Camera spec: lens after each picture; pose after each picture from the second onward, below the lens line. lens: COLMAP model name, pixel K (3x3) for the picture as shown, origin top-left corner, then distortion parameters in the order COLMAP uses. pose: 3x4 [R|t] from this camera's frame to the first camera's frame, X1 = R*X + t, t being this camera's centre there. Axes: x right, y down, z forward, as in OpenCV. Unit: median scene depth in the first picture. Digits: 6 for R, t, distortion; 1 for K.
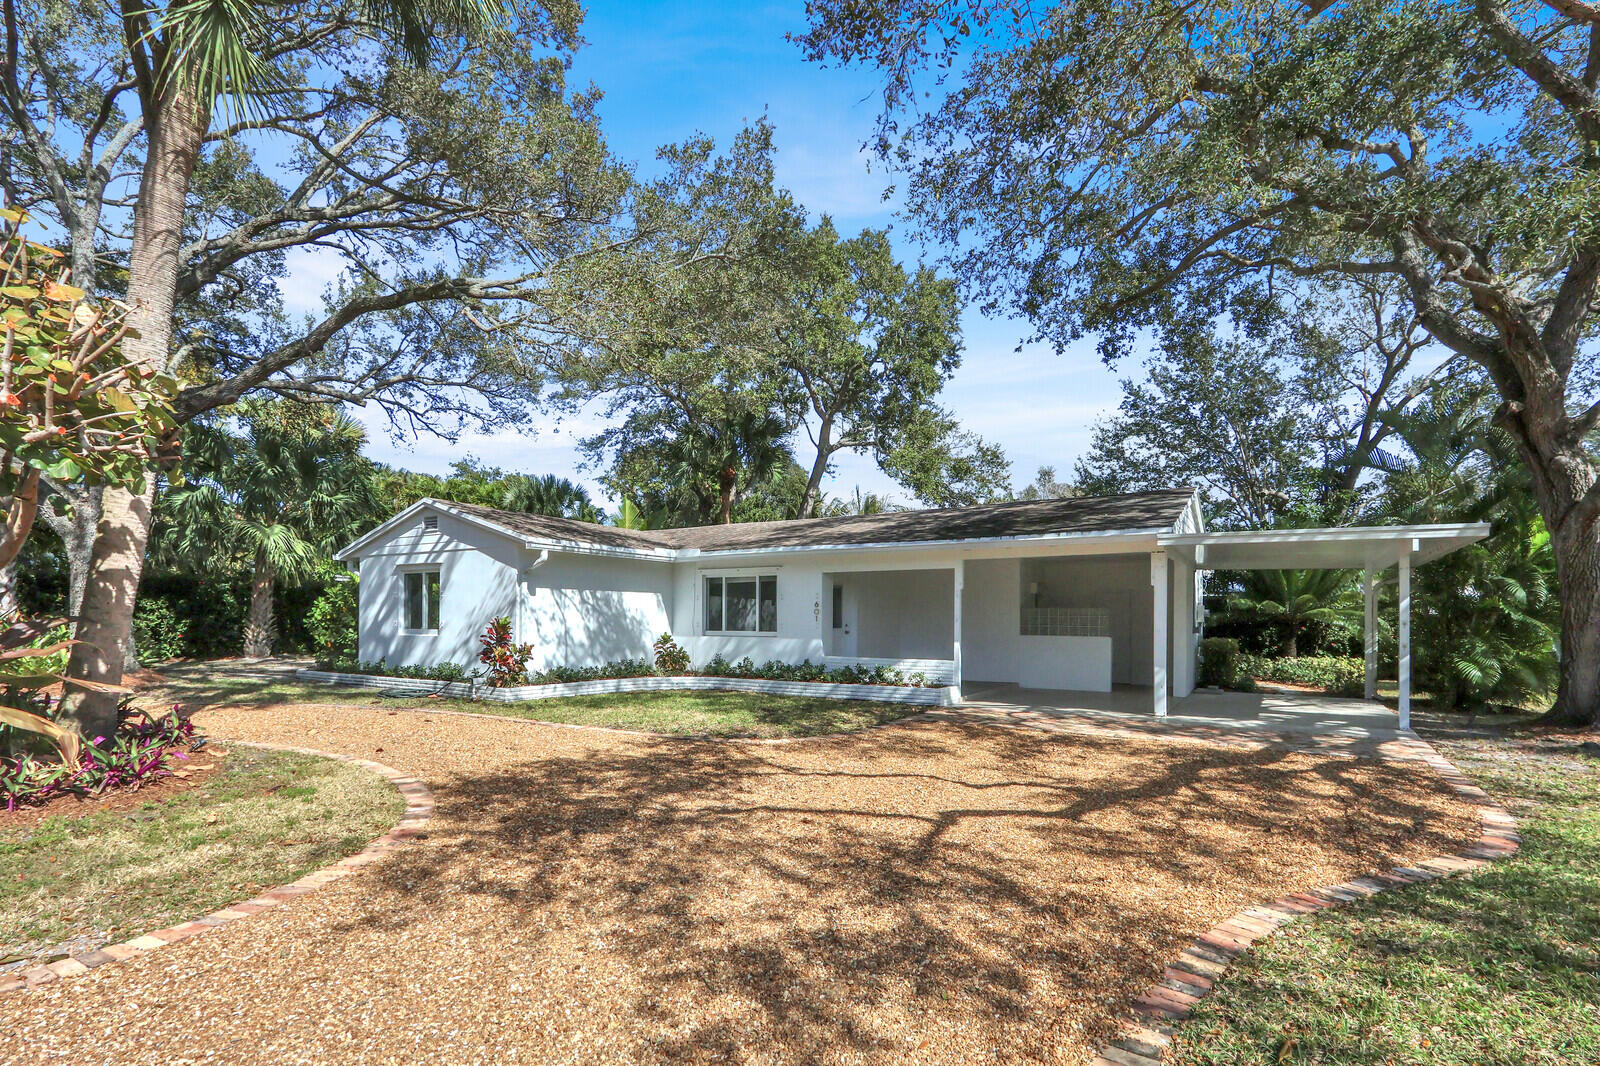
lens RADIAL K [[781.9, 0, 804.7], [0, 781.9, 574.3], [0, 0, 1]] dist [-0.015723, 0.001079]
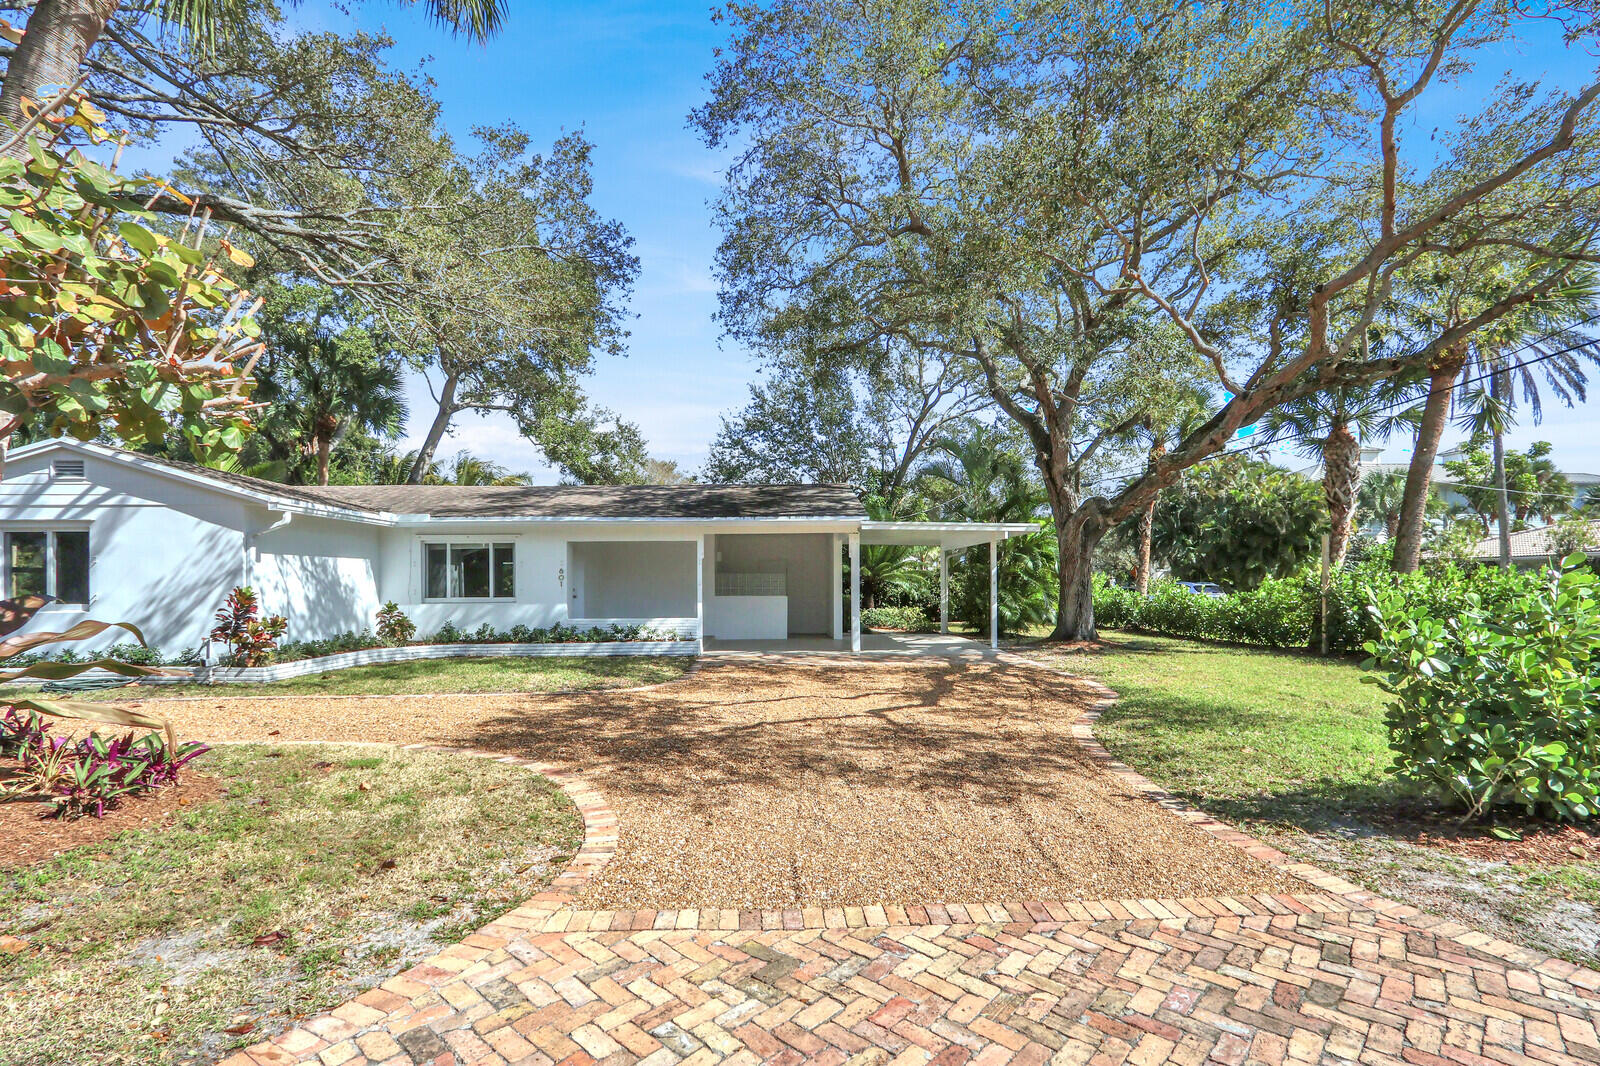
lens RADIAL K [[765.1, 0, 825.9], [0, 765.1, 520.3], [0, 0, 1]] dist [-0.014976, 0.001223]
pose [[0.813885, 0.035132, 0.579963, -0.324281], [-0.022513, 0.999328, -0.028943, -0.009835], [-0.580590, 0.010499, 0.814129, -0.072591]]
